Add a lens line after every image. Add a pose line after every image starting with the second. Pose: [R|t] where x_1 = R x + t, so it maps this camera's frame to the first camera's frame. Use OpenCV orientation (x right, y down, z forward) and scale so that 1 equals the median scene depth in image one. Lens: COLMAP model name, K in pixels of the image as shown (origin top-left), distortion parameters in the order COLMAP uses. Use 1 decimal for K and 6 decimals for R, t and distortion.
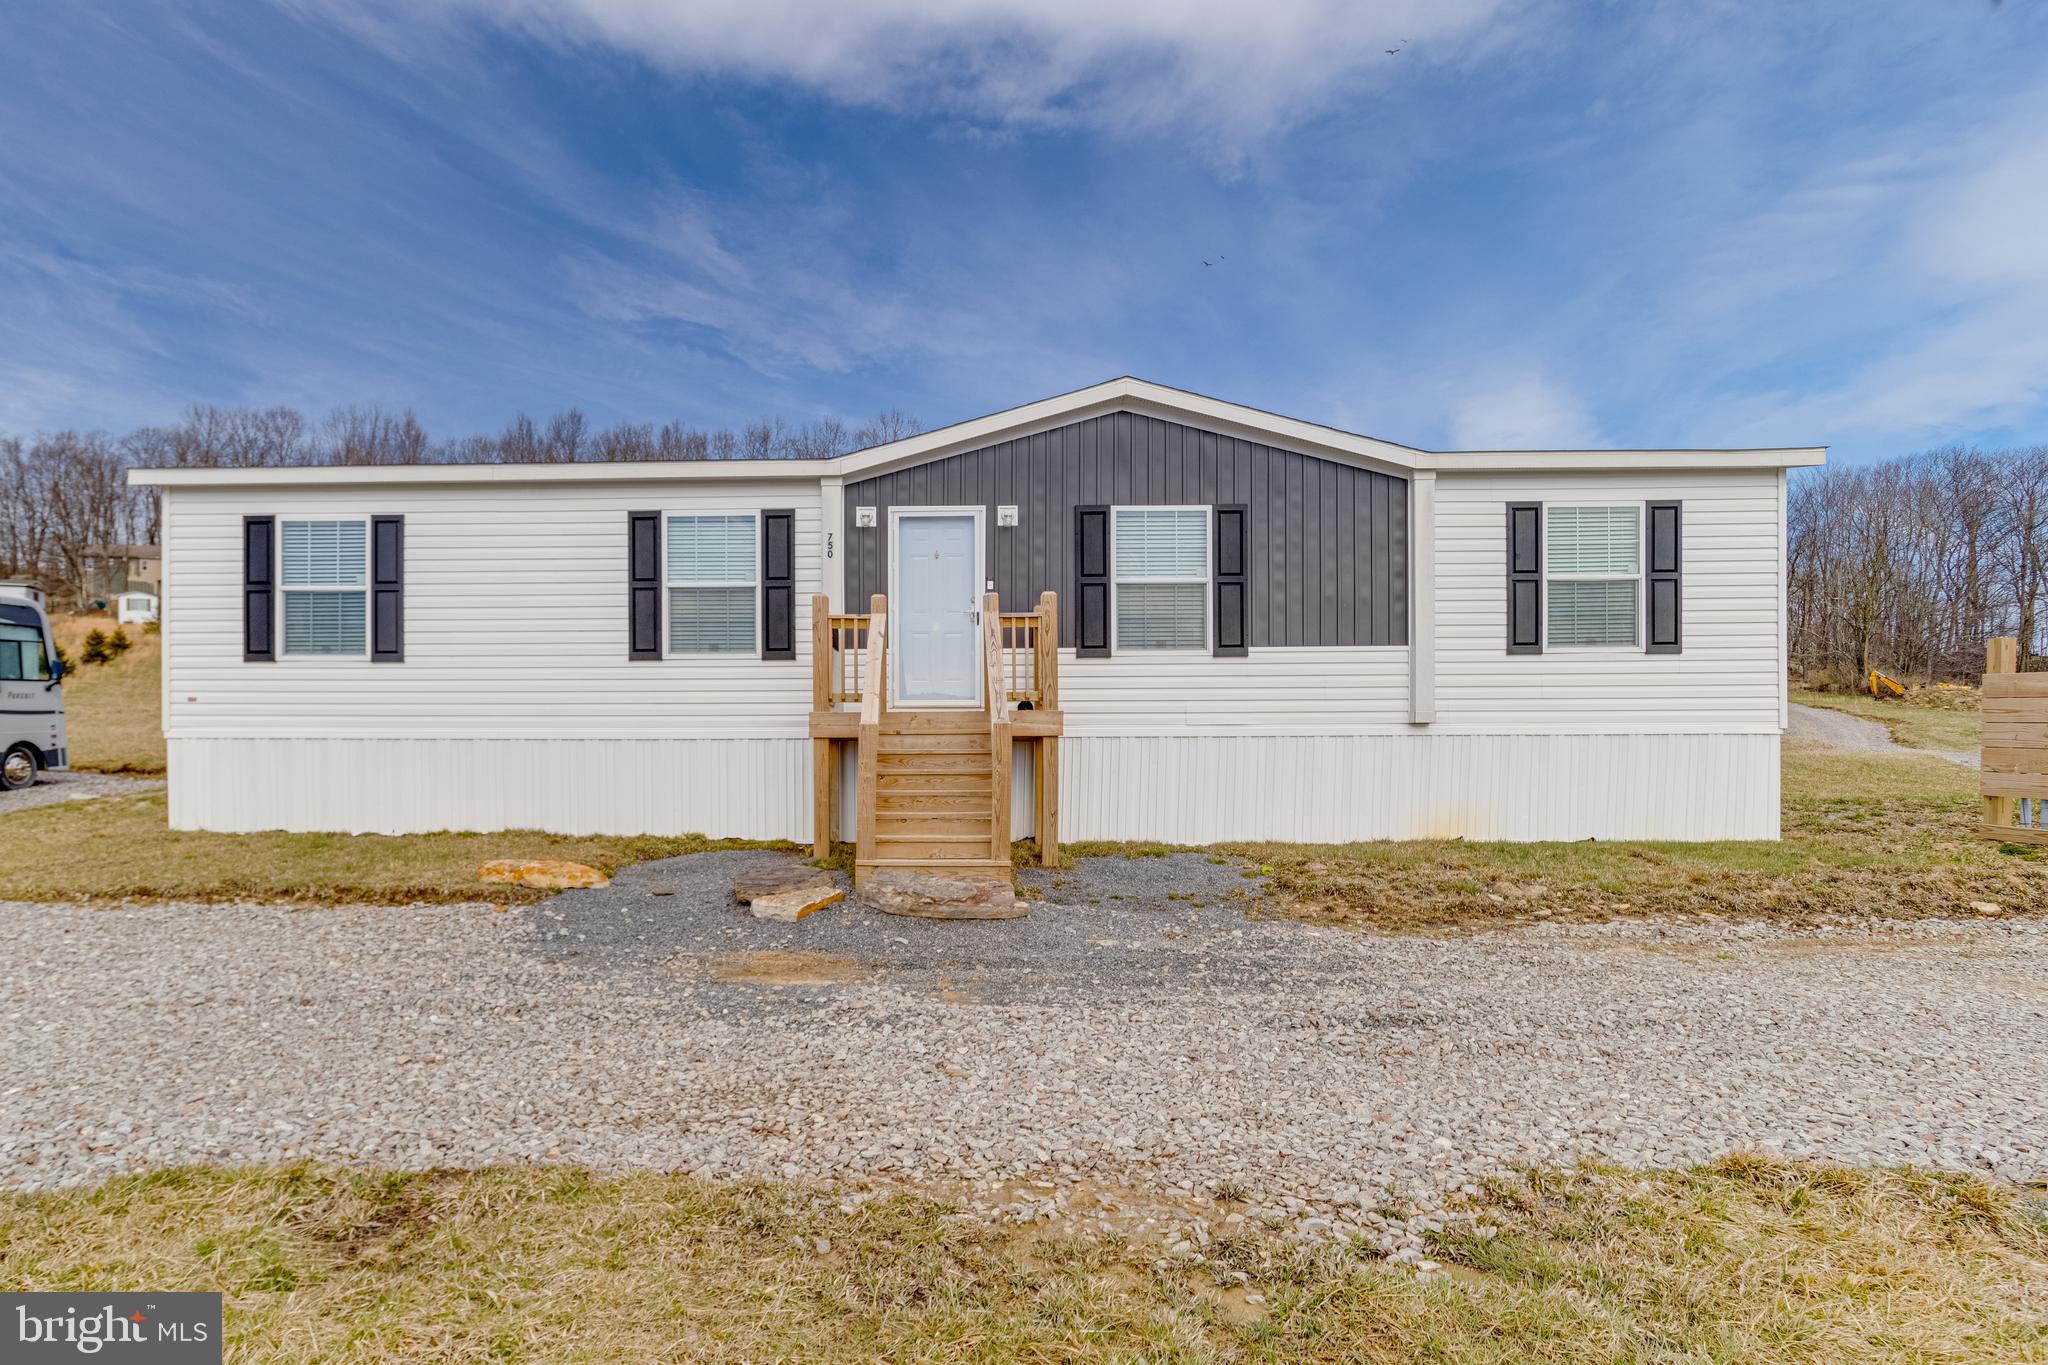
lens RADIAL K [[1069.8, 0, 1024.1], [0, 1069.8, 760.1], [0, 0, 1]] dist [-0.005784, 0.000623]
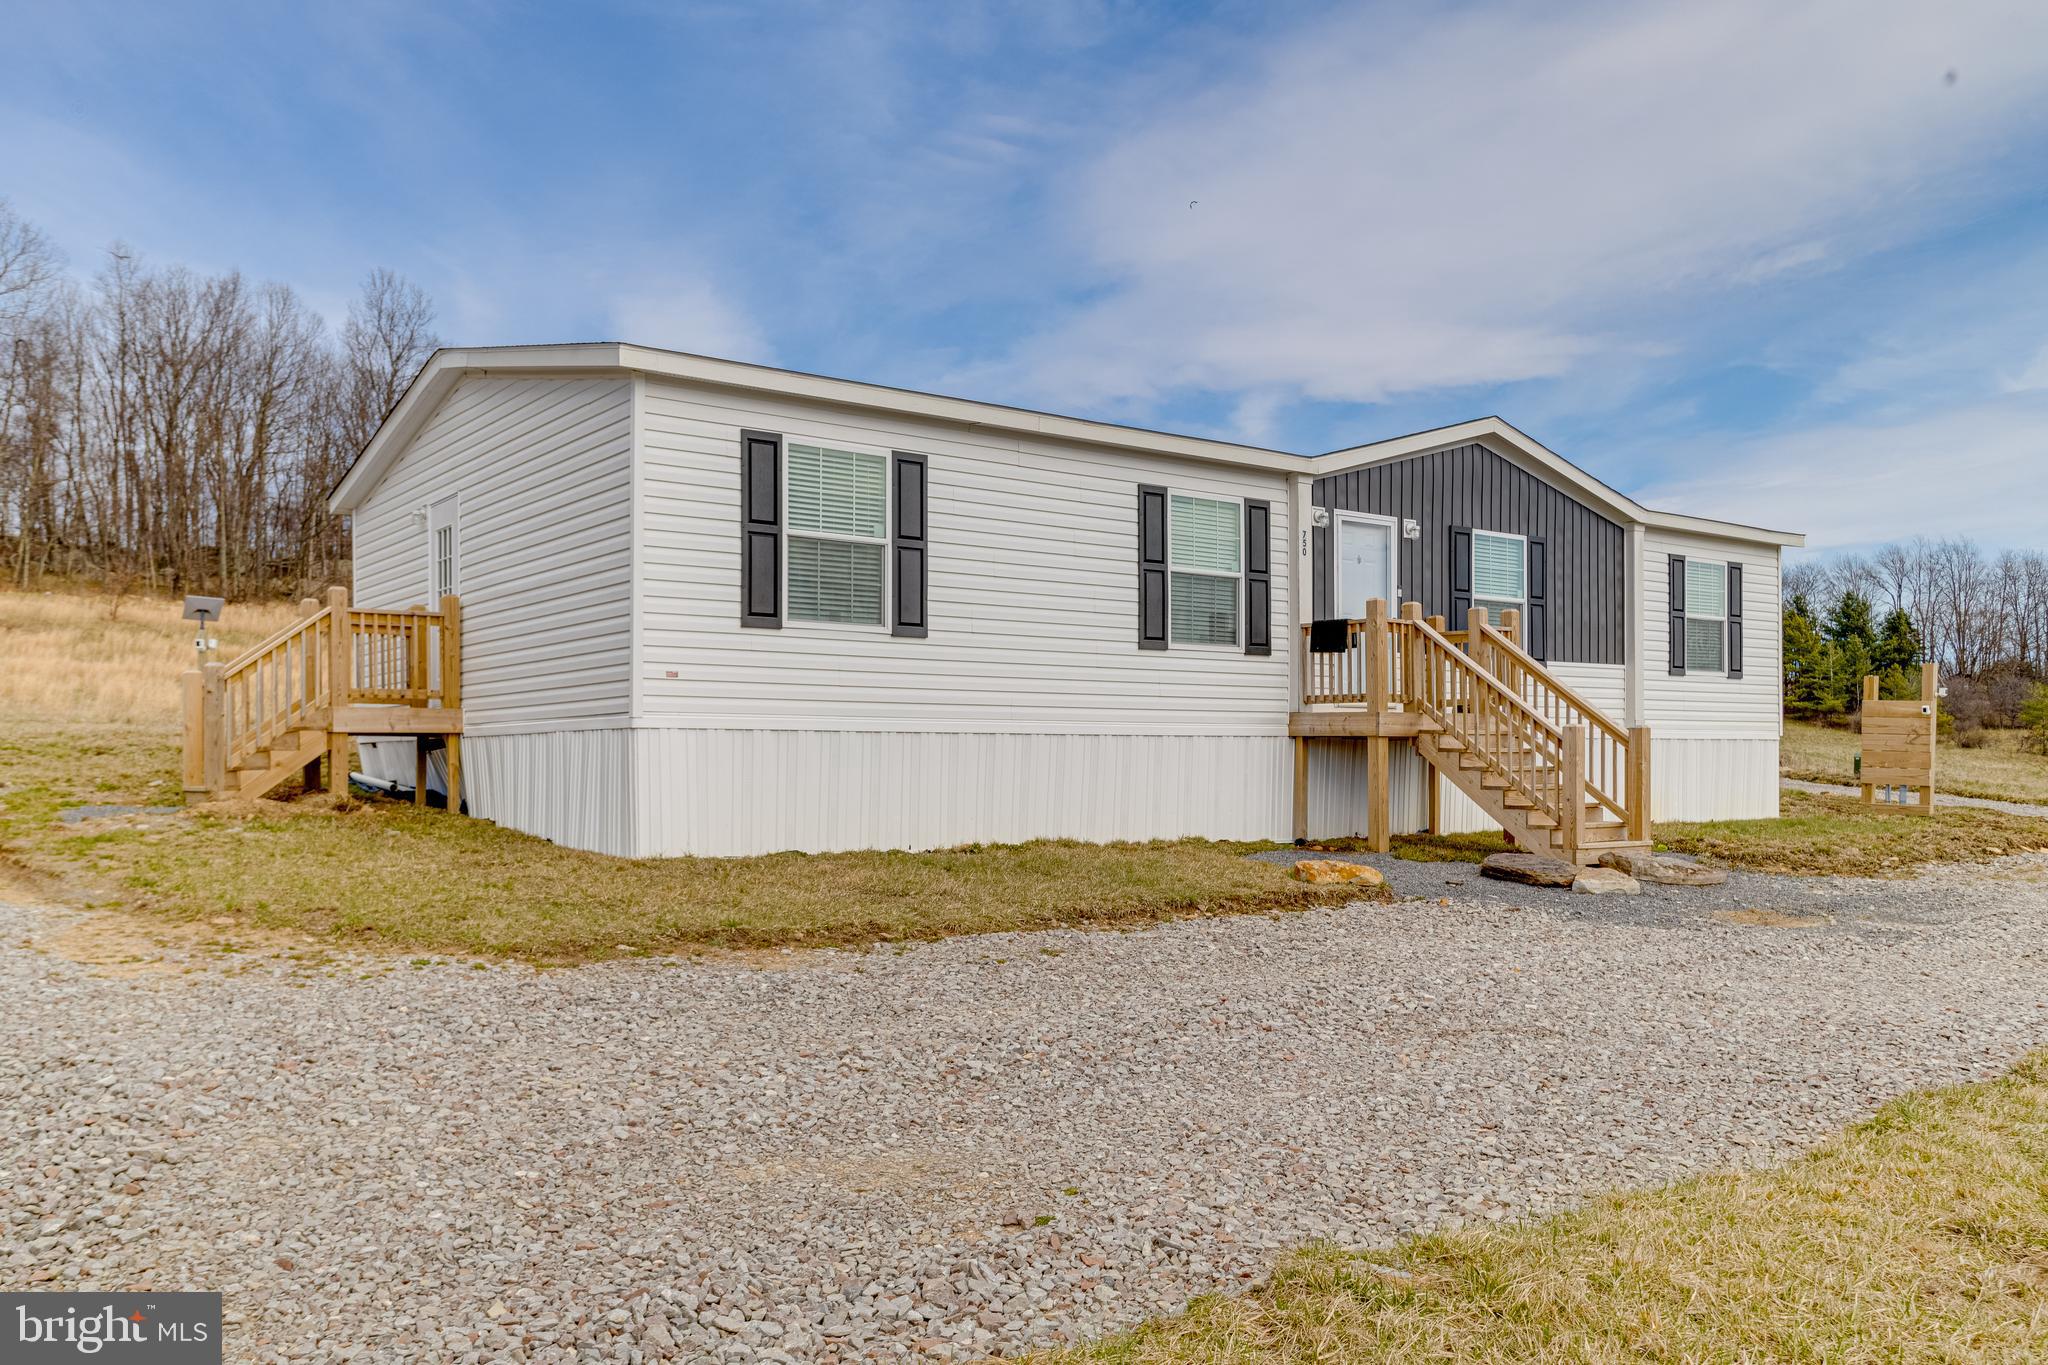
lens RADIAL K [[1558.1, 0, 1023.9], [0, 1558.1, 724.8], [0, 0, 1]] dist [0.066973, 0.001807]
pose [[0.775367, 0.013456, 0.631367, -1.268004], [0.003039, 0.999682, -0.025037, 0.003616], [-0.631503, 0.021332, 0.775080, 0.042686]]
